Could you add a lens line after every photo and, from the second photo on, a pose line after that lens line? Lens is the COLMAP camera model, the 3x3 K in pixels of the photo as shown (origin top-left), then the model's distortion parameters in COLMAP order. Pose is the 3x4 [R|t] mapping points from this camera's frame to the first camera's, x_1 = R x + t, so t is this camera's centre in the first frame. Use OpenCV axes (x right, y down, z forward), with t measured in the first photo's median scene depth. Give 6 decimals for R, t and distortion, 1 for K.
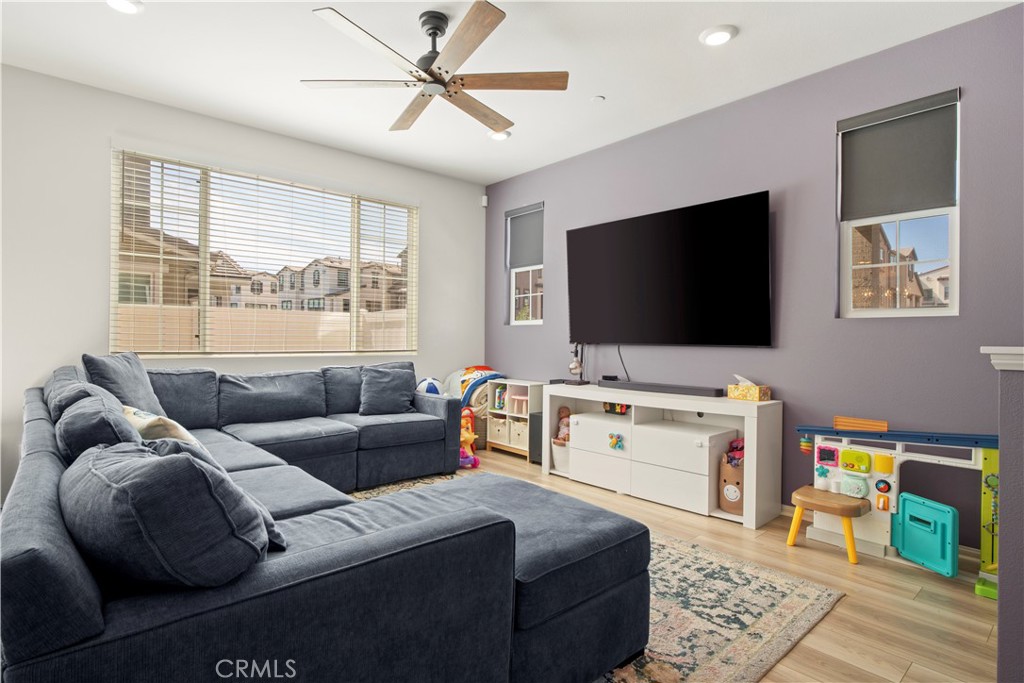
lens RADIAL K [[524.2, 0, 507.9], [0, 524.2, 337.9], [0, 0, 1]] dist [-0.008002, 0.001839]
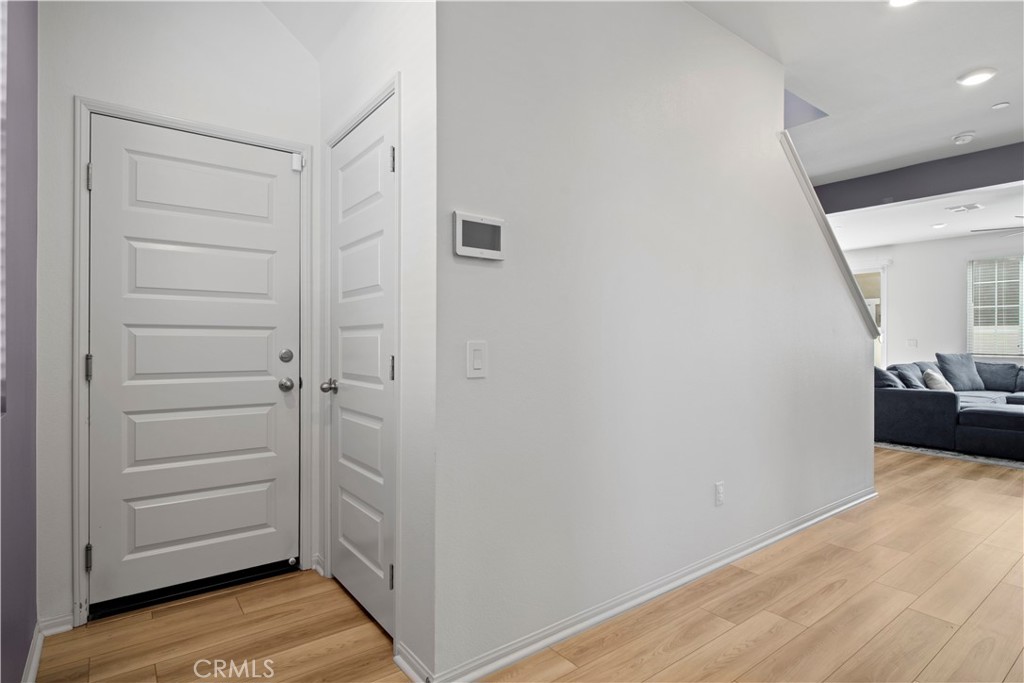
lens RADIAL K [[524.2, 0, 512.1], [0, 524.2, 339.5], [0, 0, 1]] dist [-0.008002, 0.001839]
pose [[-0.062719, -0.004827, -0.998020, 1.630956], [-0.002553, 0.999986, -0.004676, -0.016142], [0.998028, 0.002255, -0.062730, -0.821526]]
